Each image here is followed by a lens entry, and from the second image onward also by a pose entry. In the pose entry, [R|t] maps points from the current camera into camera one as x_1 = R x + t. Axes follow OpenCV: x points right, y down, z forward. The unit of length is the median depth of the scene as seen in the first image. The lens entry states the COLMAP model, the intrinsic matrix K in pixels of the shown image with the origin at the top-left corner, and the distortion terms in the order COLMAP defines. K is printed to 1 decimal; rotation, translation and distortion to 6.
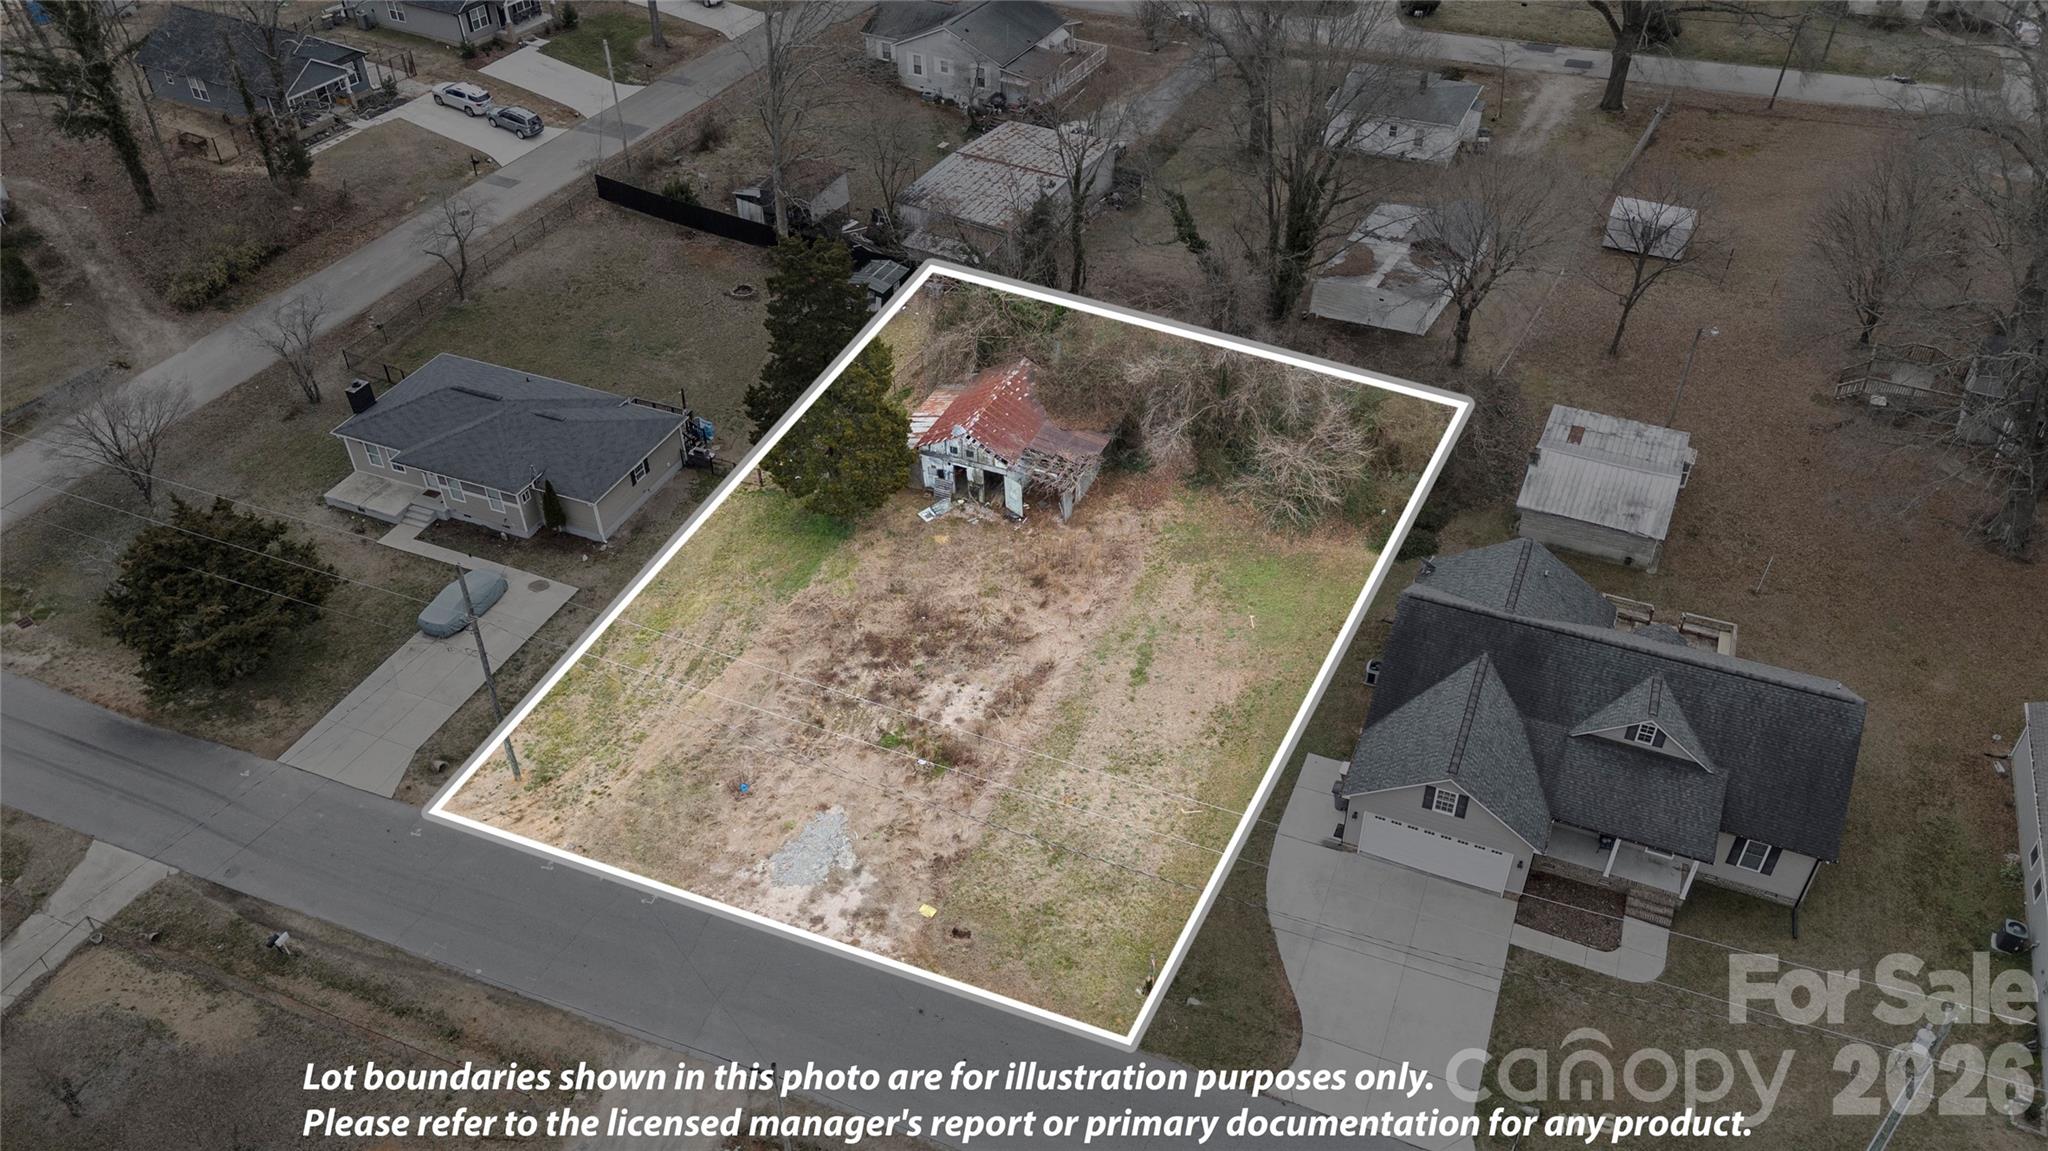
lens RADIAL K [[1488.6, 0, 1025.9], [0, 1488.6, 585.6], [0, 0, 1]] dist [0.068464, -0.051146]
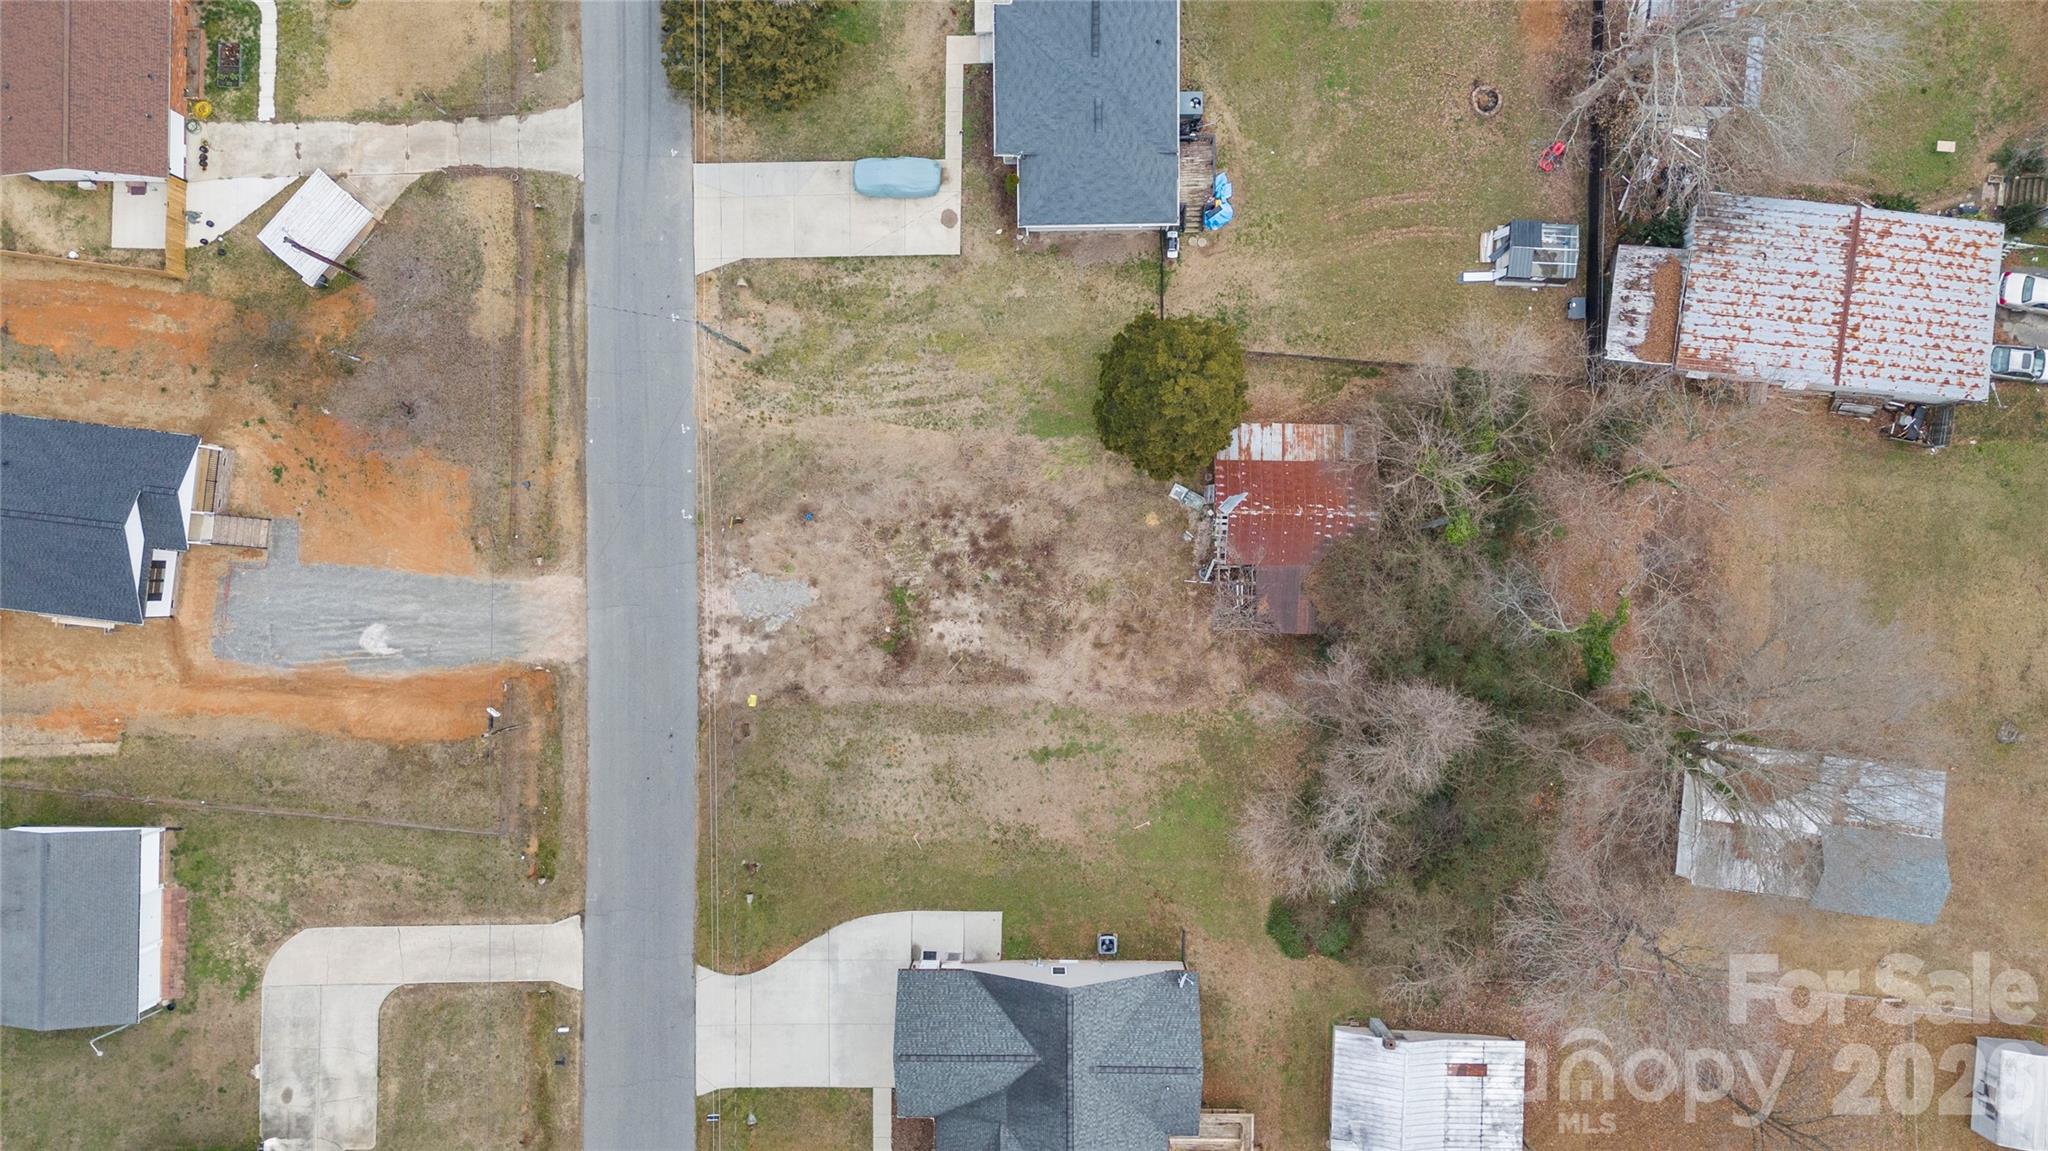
lens RADIAL K [[1511.8, 0, 1025.1], [0, 1511.8, 565.4], [0, 0, 1]] dist [0.089391, -0.079980]
pose [[0.390529, 0.920588, -0.002264, -0.060131], [-0.571546, 0.244386, 0.783333, -0.824073], [0.721680, -0.304621, 0.621598, 0.250461]]
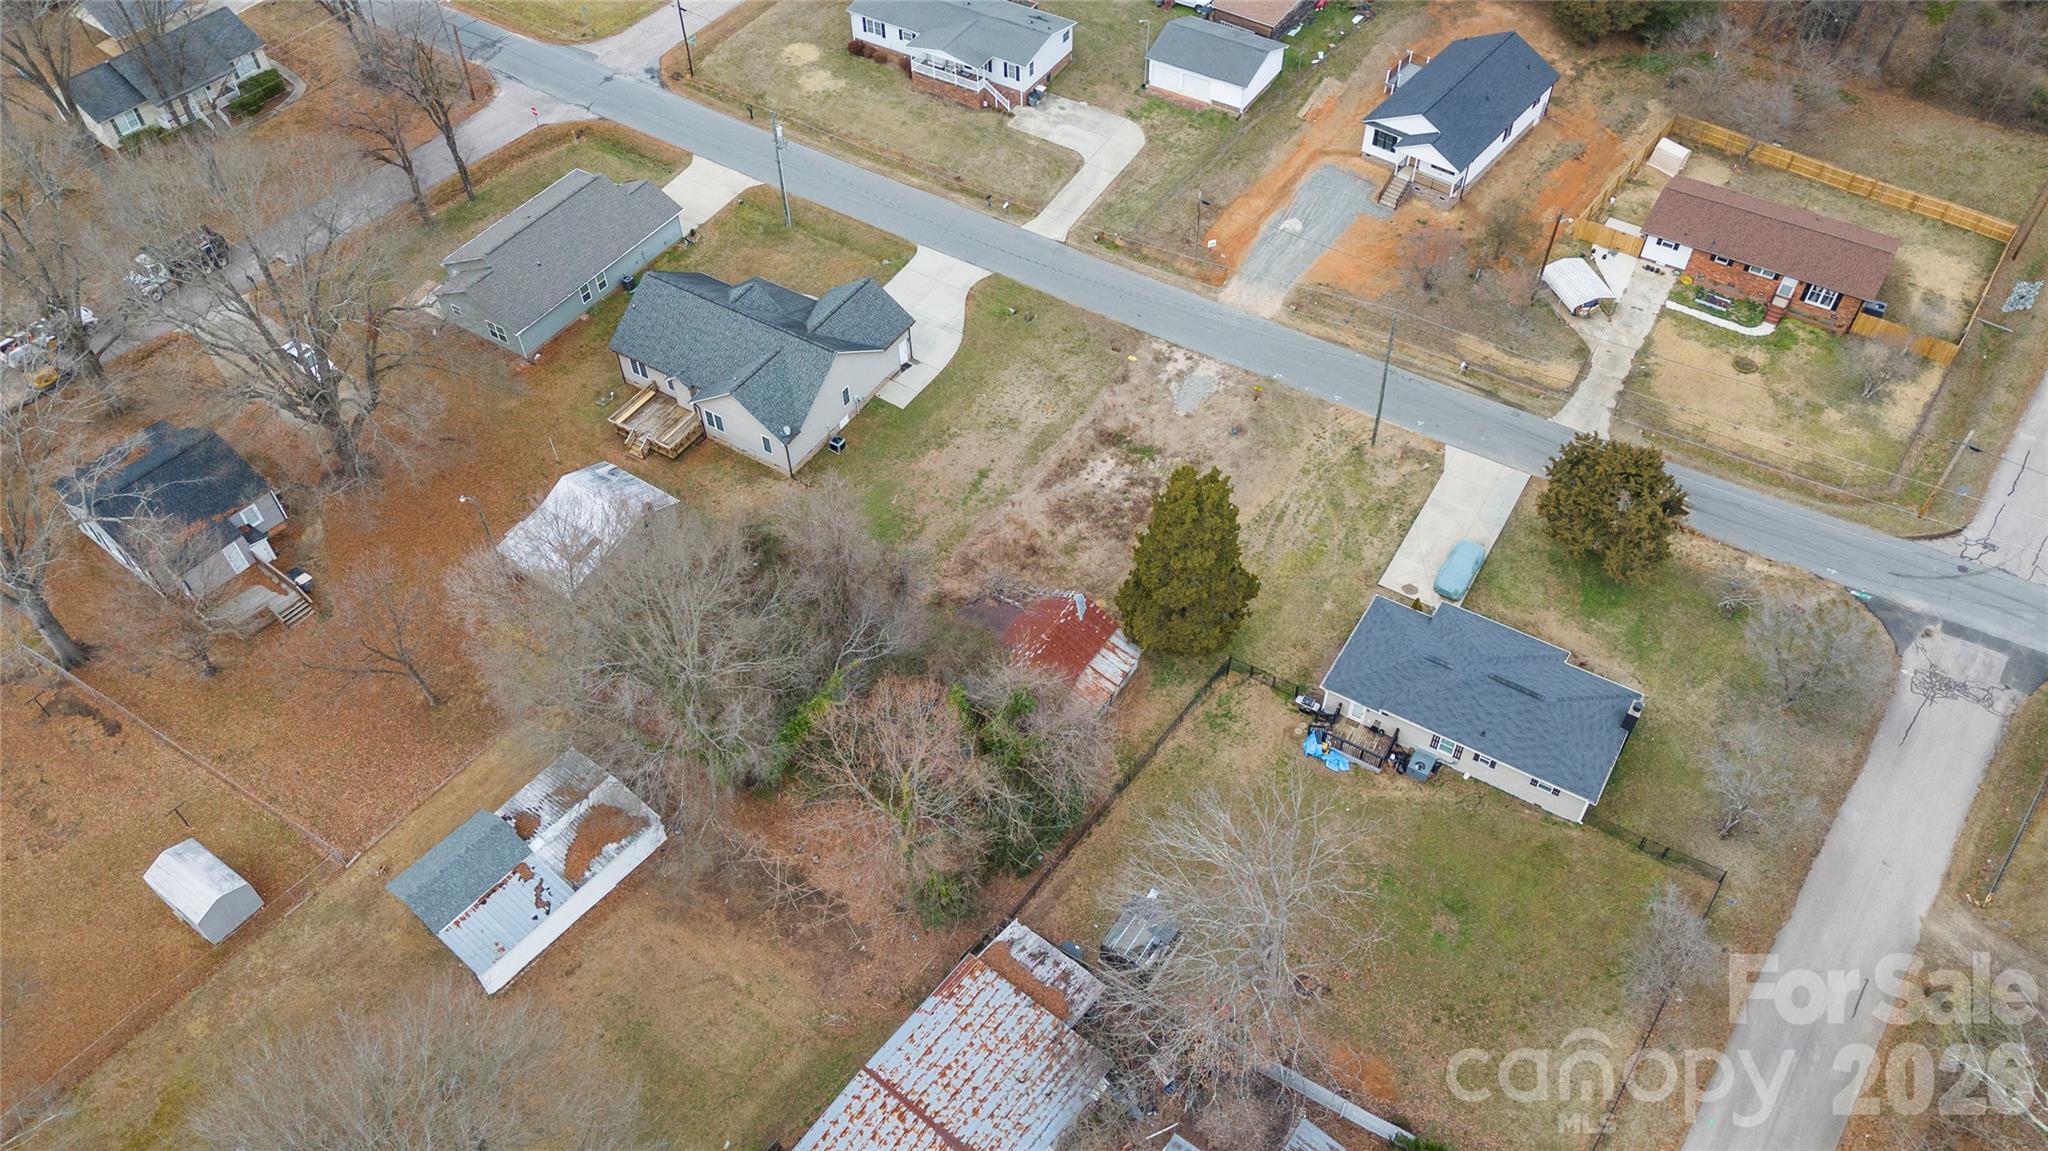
lens RADIAL K [[1475.9, 0, 1023.9], [0, 1475.9, 592.3], [0, 0, 1]] dist [0.090933, -0.089950]
pose [[-0.987480, -0.101565, 0.120694, -0.142973], [0.117625, 0.035704, 0.992416, -1.281441], [-0.105104, 0.994188, -0.023311, 1.030282]]
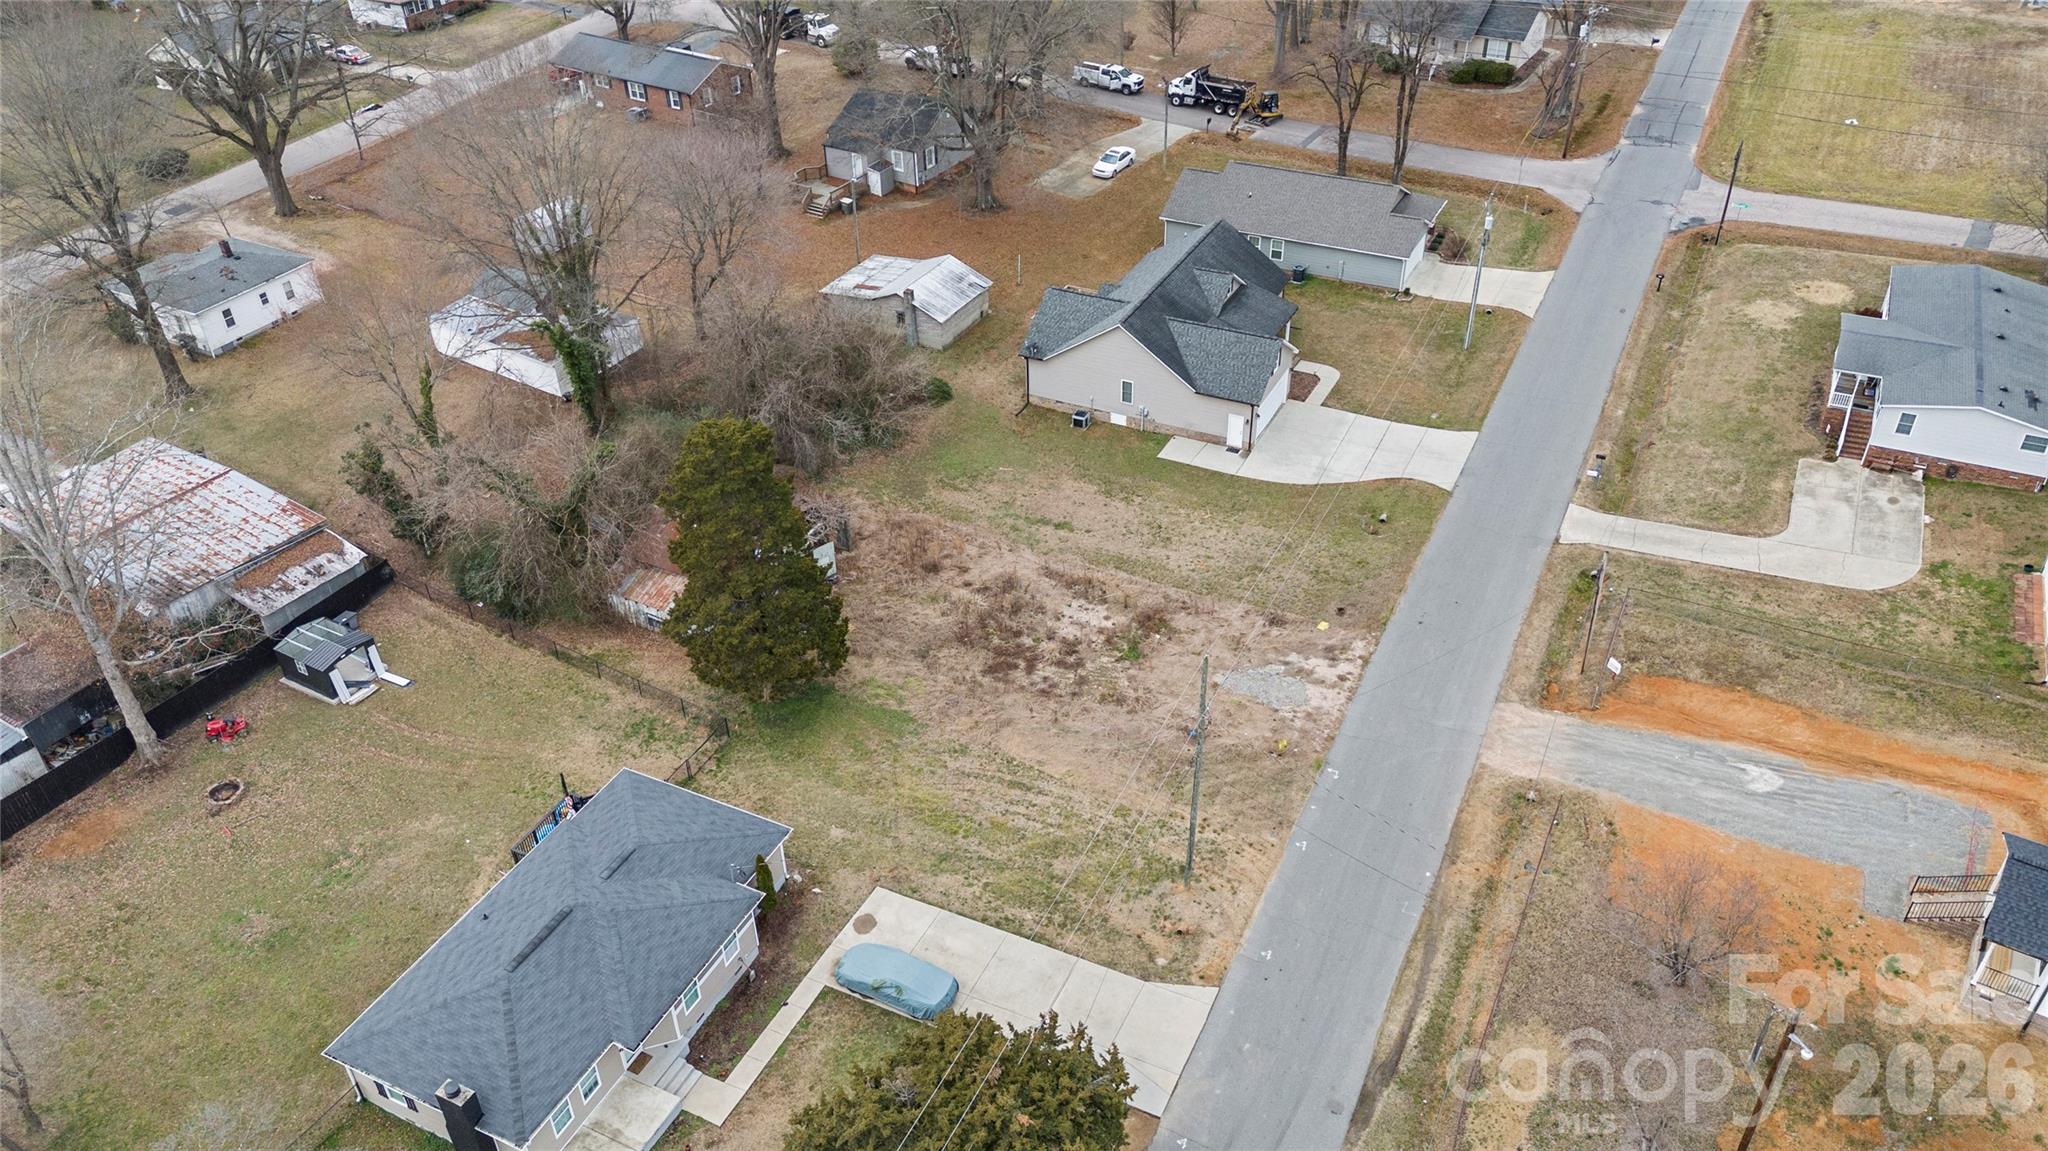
lens RADIAL K [[1475.9, 0, 1023.9], [0, 1475.9, 592.3], [0, 0, 1]] dist [0.090933, -0.089950]
pose [[0.061722, -0.585534, 0.808295, -0.837399], [0.646805, 0.640243, 0.414406, -0.381213], [-0.760154, 0.497231, 0.418243, 0.487343]]
